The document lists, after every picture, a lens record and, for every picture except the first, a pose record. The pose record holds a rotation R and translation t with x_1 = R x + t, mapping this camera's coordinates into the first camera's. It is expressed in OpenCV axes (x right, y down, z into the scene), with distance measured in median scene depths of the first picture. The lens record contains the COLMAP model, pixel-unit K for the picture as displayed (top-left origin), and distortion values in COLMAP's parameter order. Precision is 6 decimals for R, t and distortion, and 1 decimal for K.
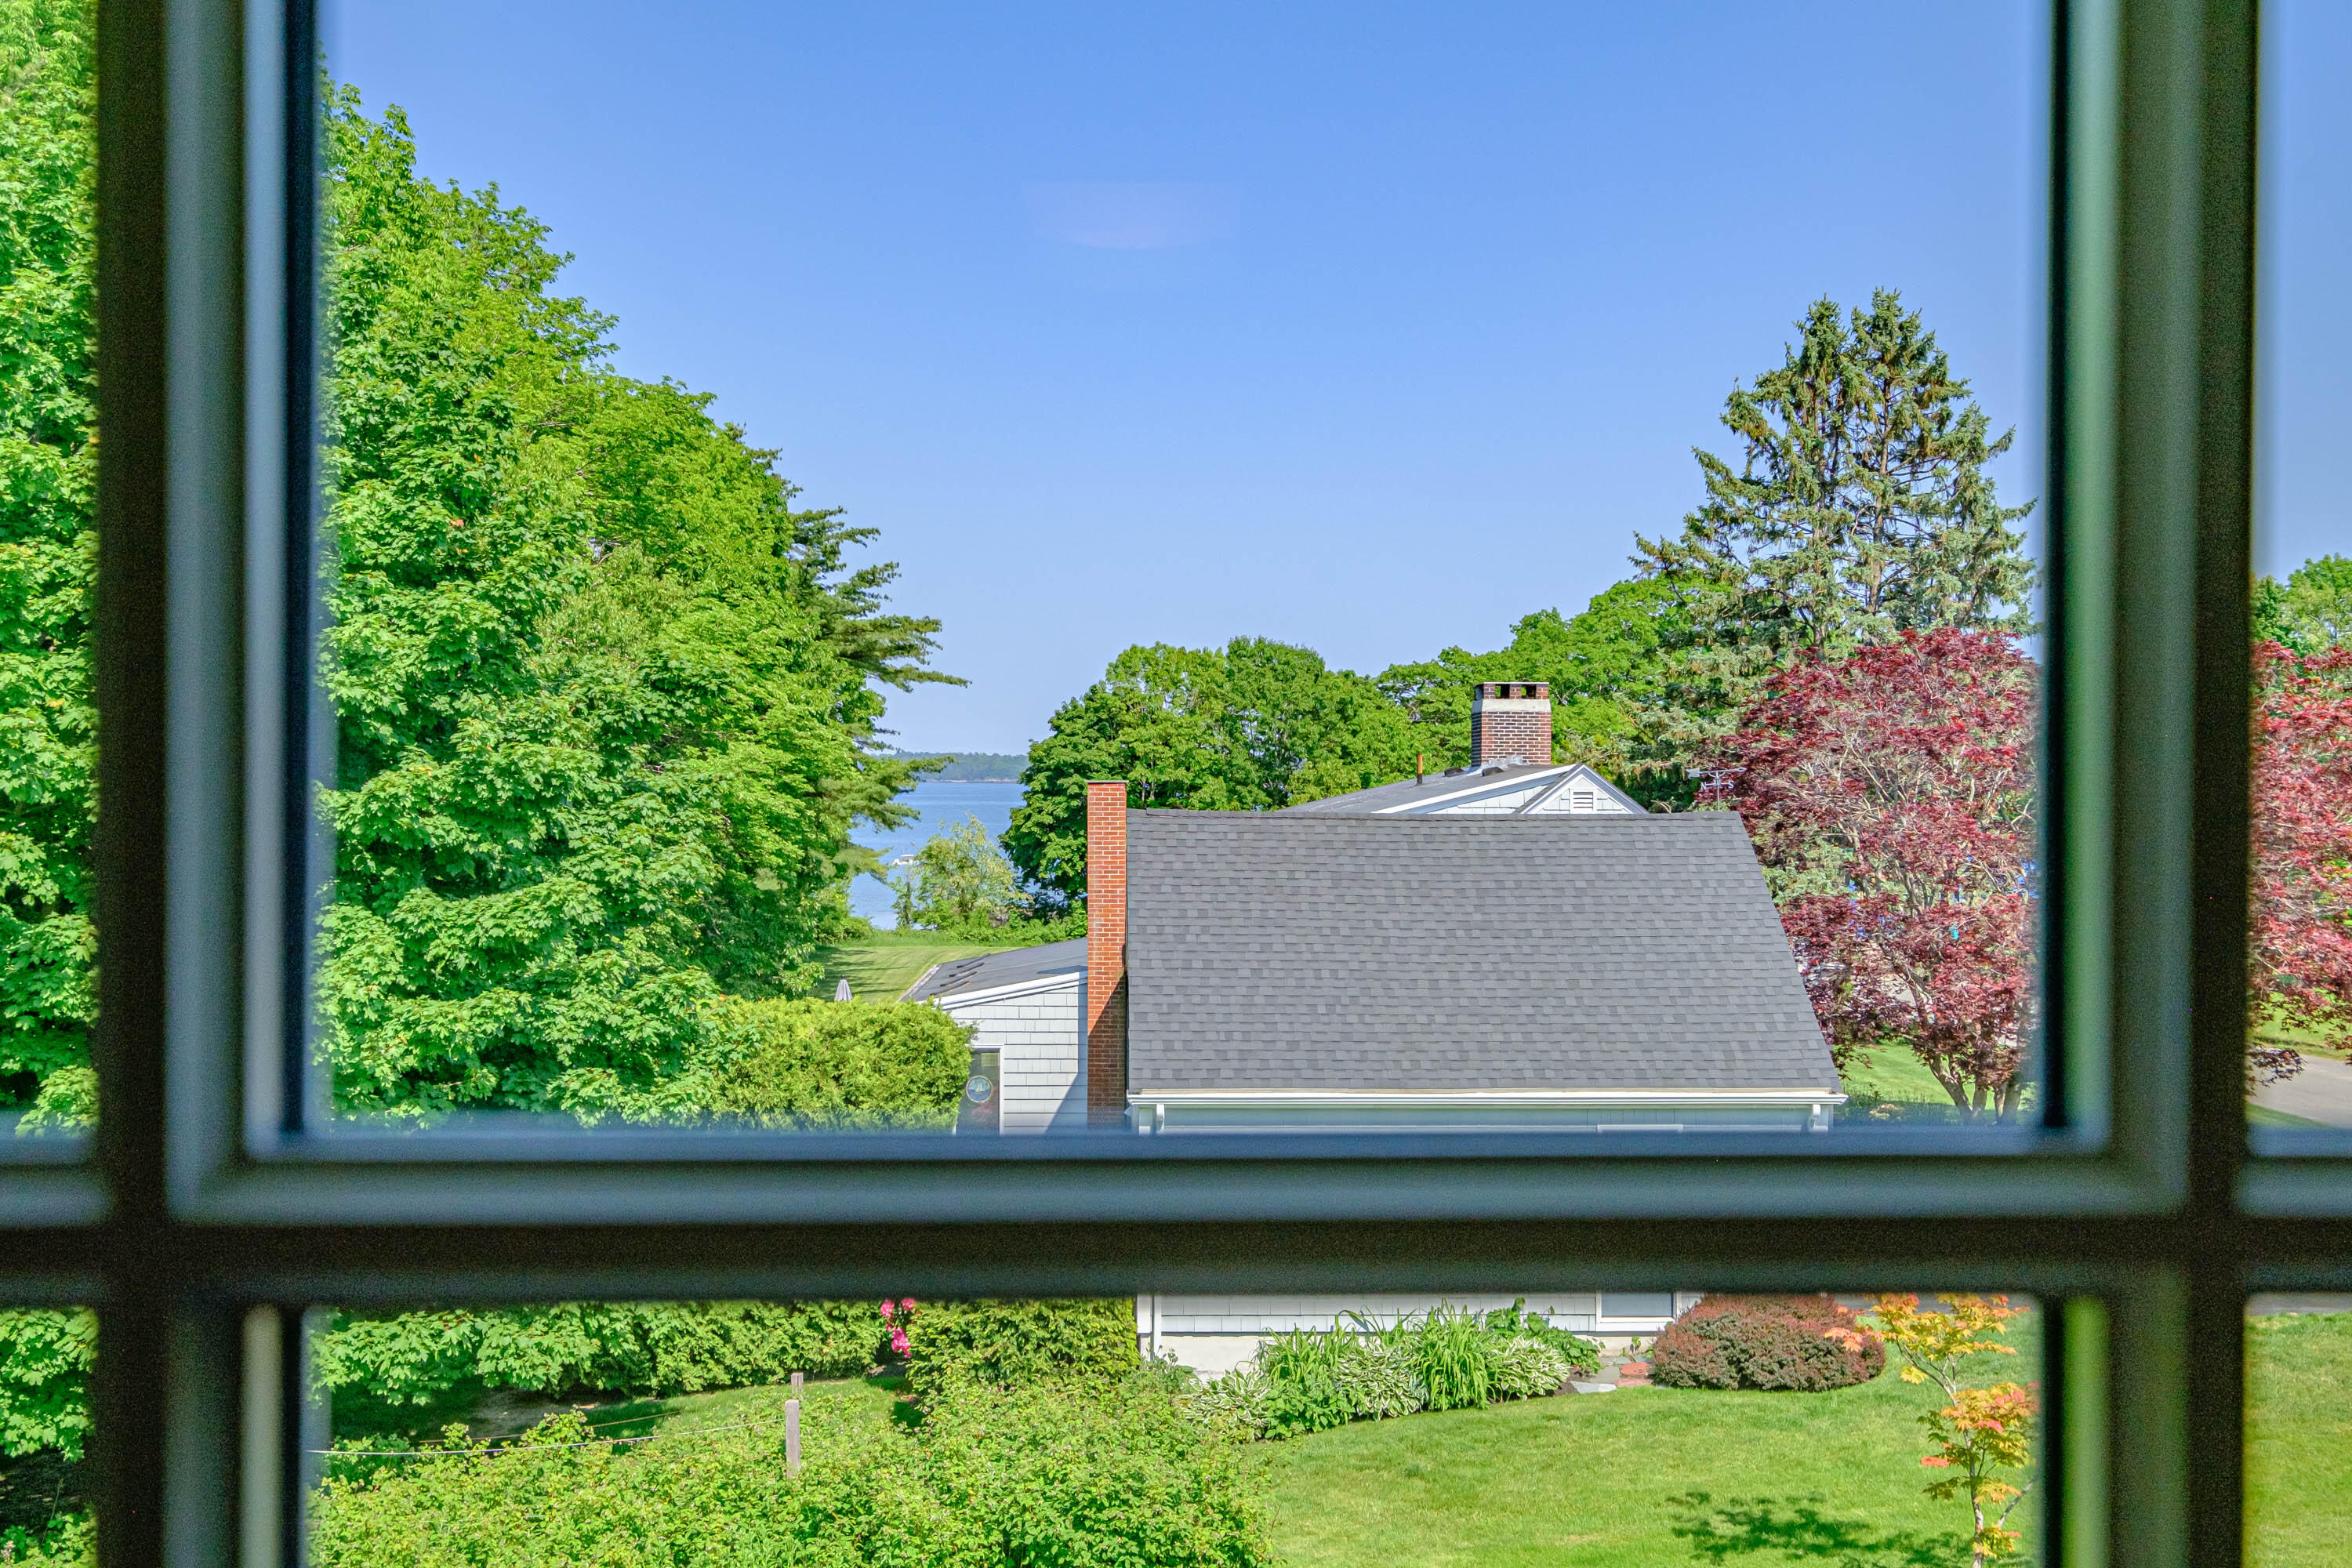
lens RADIAL K [[2112.4, 0, 1160.2], [0, 2112.4, 775.4], [0, 0, 1]] dist [-0.006039, 0.005448]
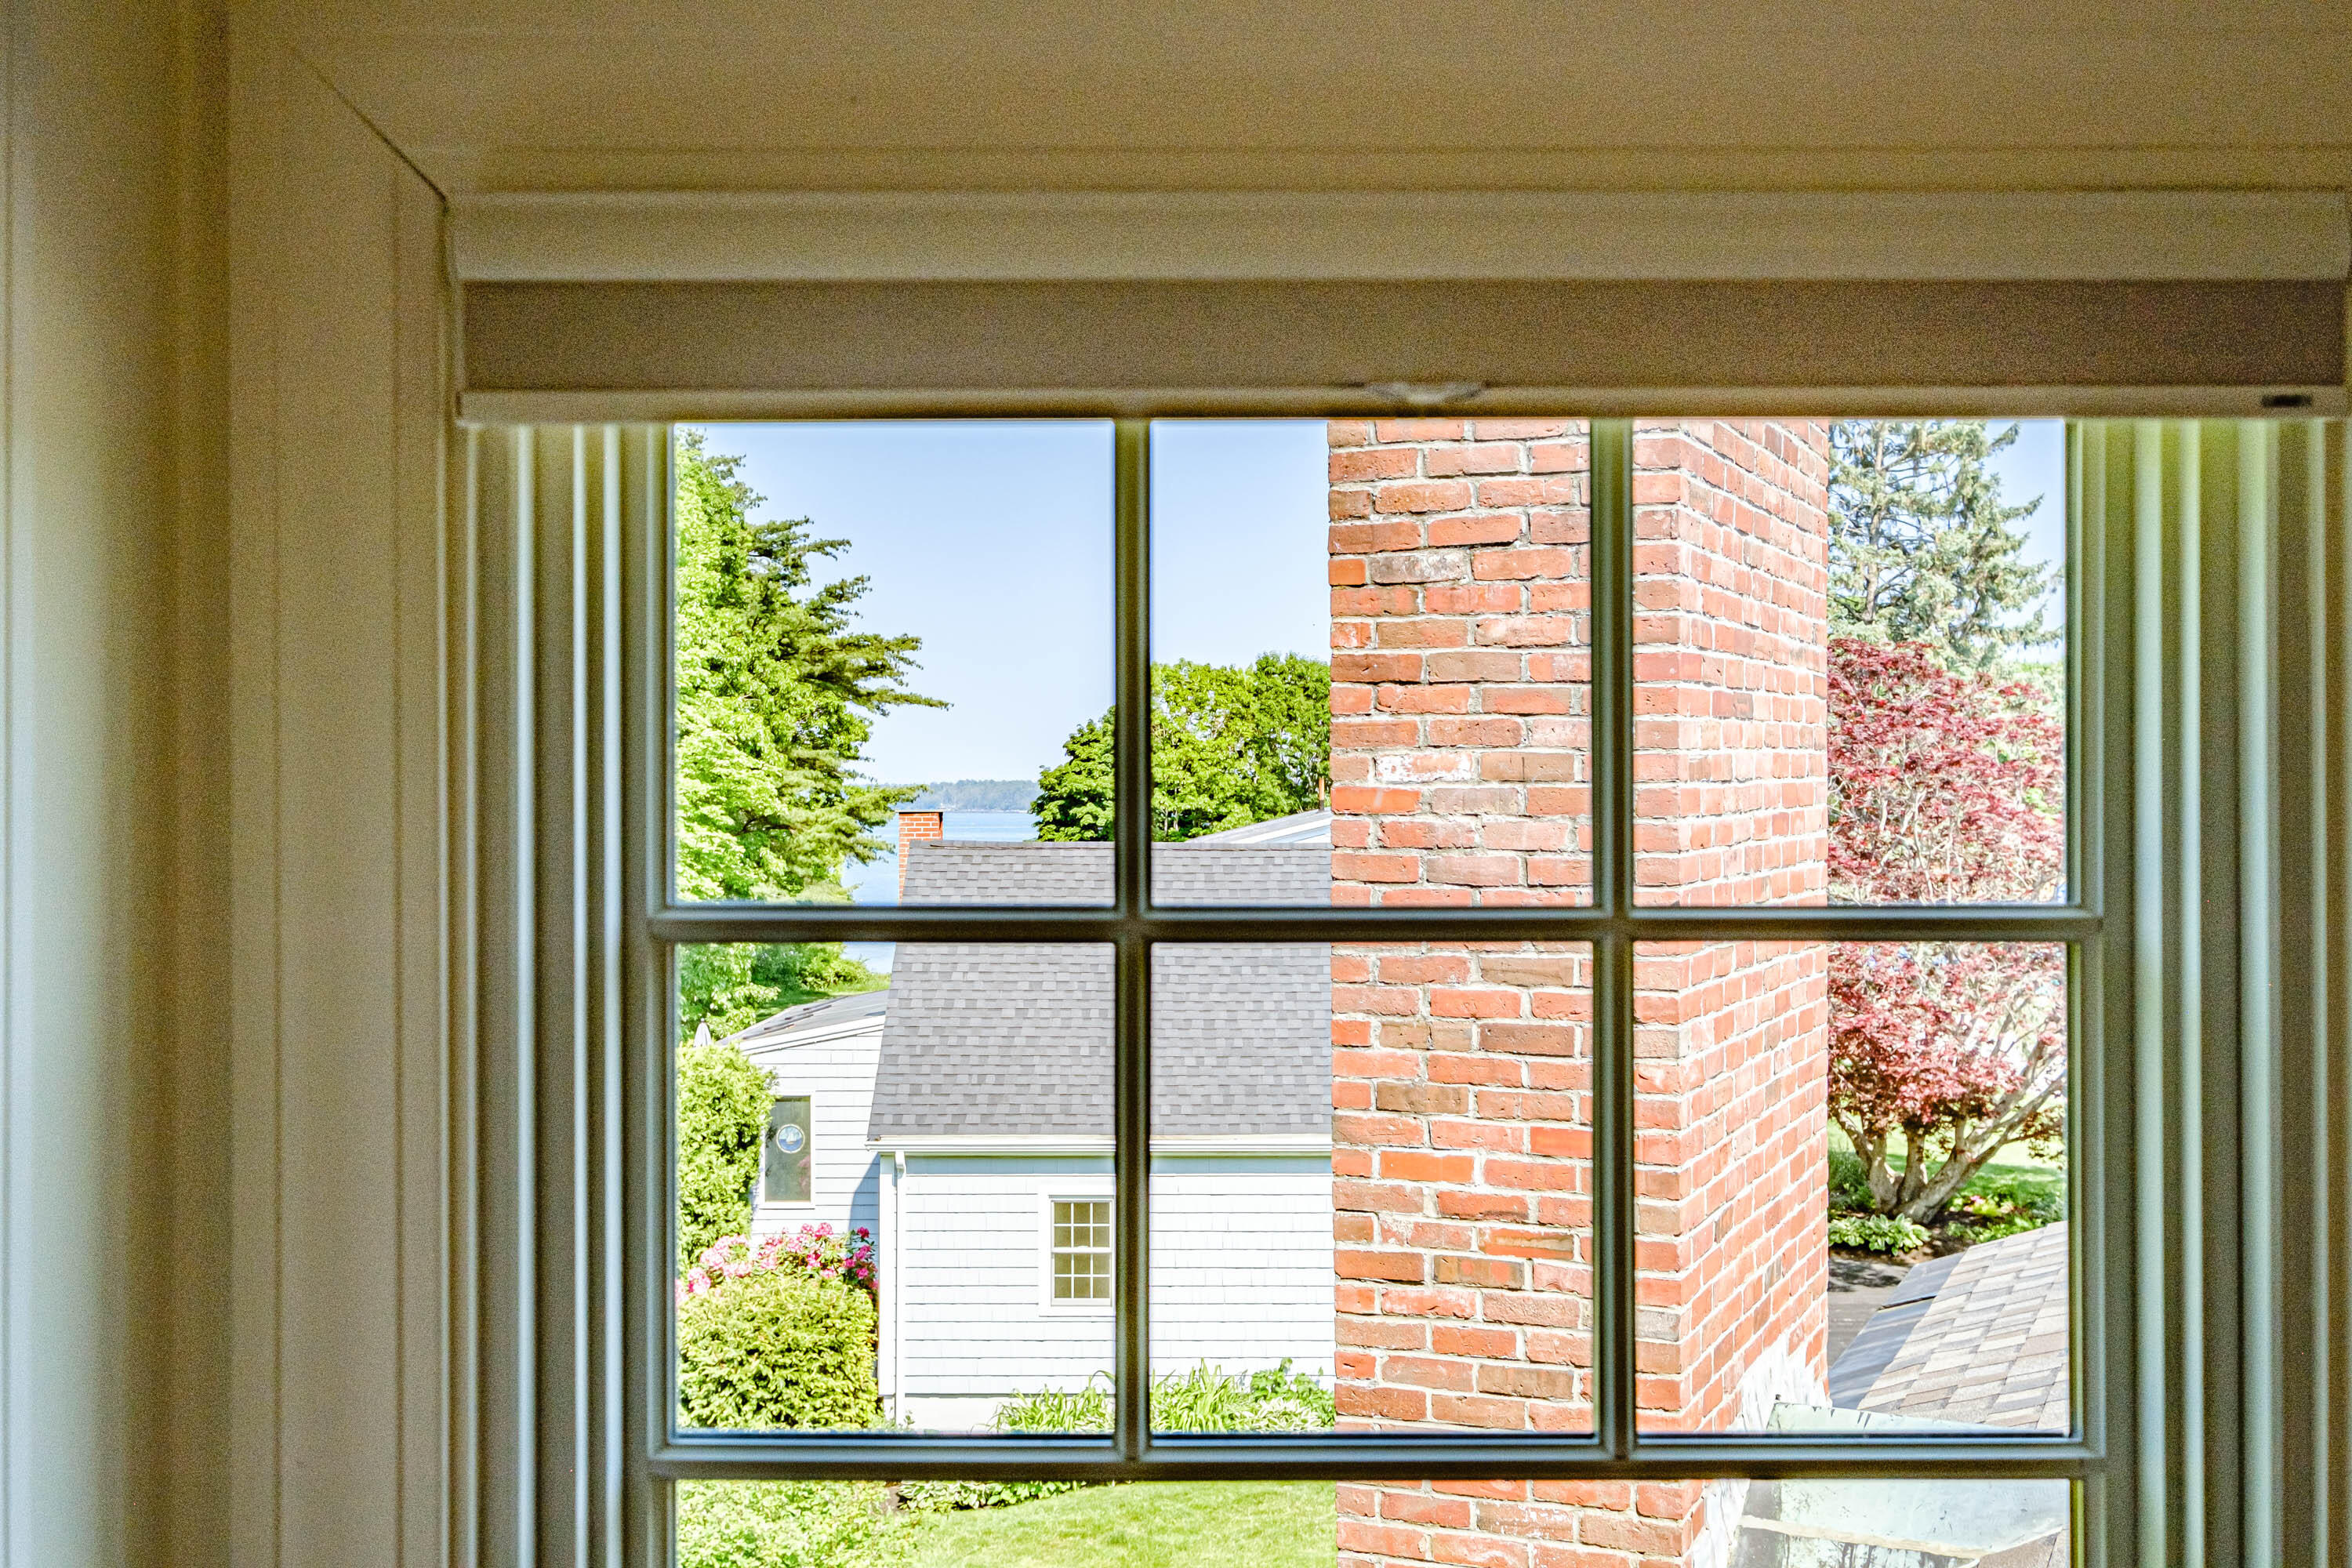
lens RADIAL K [[2317.0, 0, 1196.5], [0, 2317.0, 780.2], [0, 0, 1]] dist [0.006610, 0.000000]
pose [[0.999413, -0.007198, -0.033495, 0.140921], [0.006855, 0.999923, -0.010352, 0.000713], [0.033567, 0.010116, 0.999385, -0.029469]]
